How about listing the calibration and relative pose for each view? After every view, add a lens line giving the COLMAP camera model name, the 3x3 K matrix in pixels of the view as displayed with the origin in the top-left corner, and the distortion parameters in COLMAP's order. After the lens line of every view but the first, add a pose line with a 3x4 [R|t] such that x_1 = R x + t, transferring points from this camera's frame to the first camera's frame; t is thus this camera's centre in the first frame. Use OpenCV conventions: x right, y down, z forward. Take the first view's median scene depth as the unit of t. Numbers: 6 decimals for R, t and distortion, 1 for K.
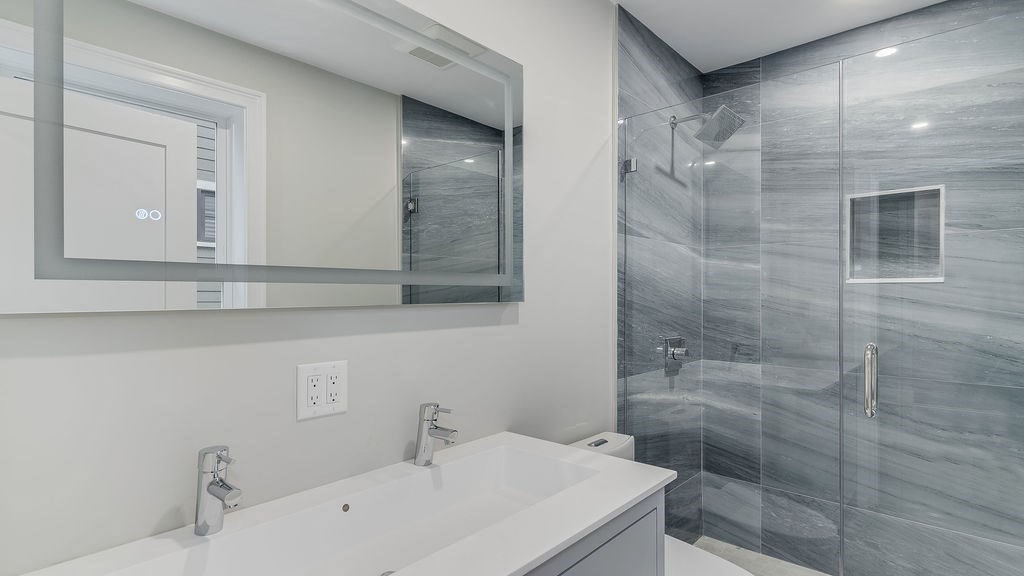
lens RADIAL K [[502.4, 0, 505.9], [0, 502.4, 294.4], [0, 0, 1]] dist [0.001957, 0.000102]
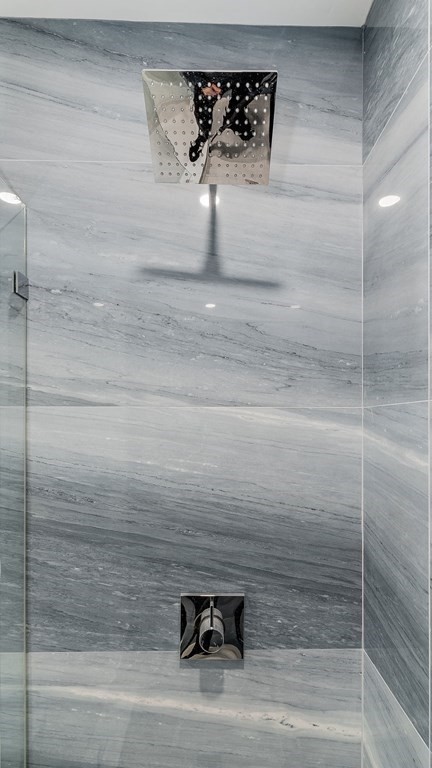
lens RADIAL K [[376.8, 0, 216.0], [0, 376.8, 384.0], [0, 0, 1]] dist [0.001957, 0.000102]
pose [[0.696069, 0.000738, -0.717975, 0.653317], [-0.001281, 0.999999, -0.000215, -0.134706], [0.717974, 0.001069, 0.696069, 0.793870]]
